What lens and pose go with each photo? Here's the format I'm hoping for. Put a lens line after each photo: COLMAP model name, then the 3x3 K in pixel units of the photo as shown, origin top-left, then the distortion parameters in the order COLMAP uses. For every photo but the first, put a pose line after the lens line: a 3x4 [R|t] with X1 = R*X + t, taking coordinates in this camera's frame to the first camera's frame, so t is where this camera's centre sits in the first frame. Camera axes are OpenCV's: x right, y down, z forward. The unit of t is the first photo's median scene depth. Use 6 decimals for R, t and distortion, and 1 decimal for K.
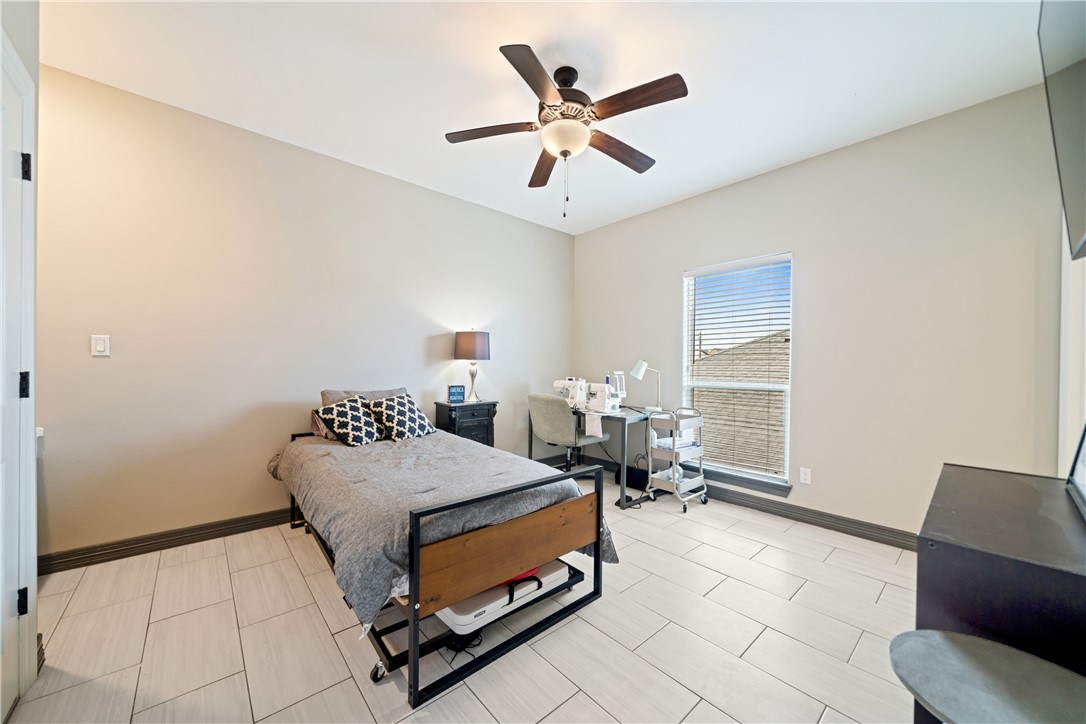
lens RADIAL K [[401.1, 0, 544.1], [0, 401.1, 363.5], [0, 0, 1]] dist [-0.001668, -0.000517]
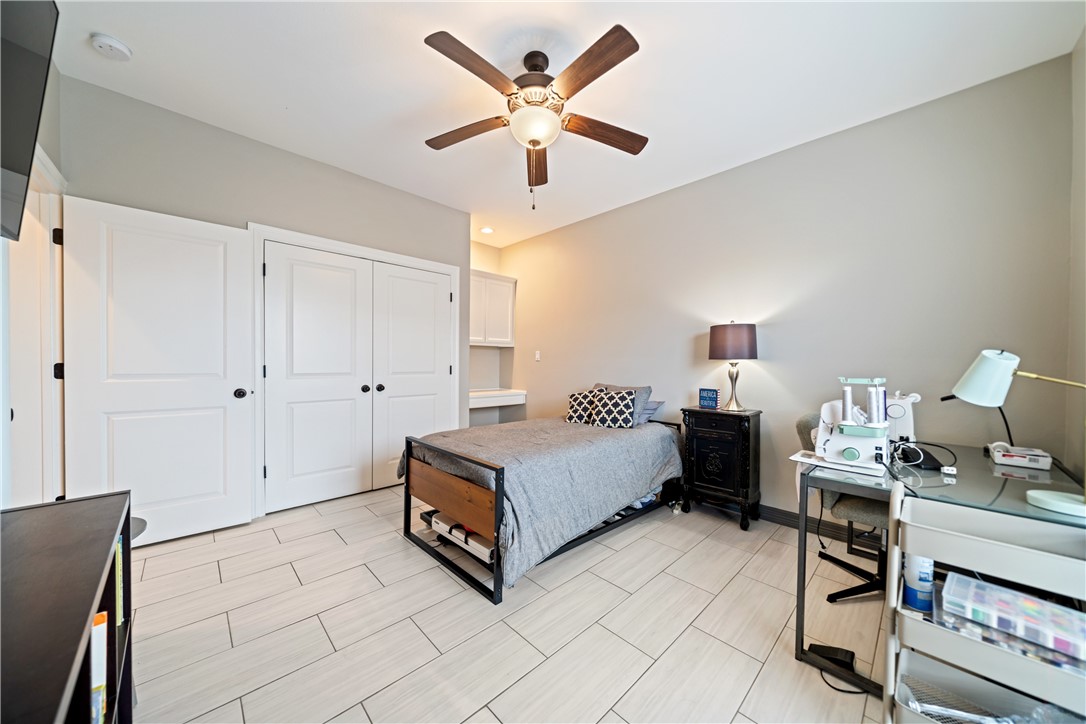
lens RADIAL K [[373.7, 0, 543.5], [0, 373.7, 366.8], [0, 0, 1]] dist [-0.002346, -0.000115]
pose [[0.039627, -0.002315, -0.999212, 0.580899], [-0.008520, 0.999960, -0.002655, 0.011407], [0.999178, 0.008619, 0.039606, 0.606623]]
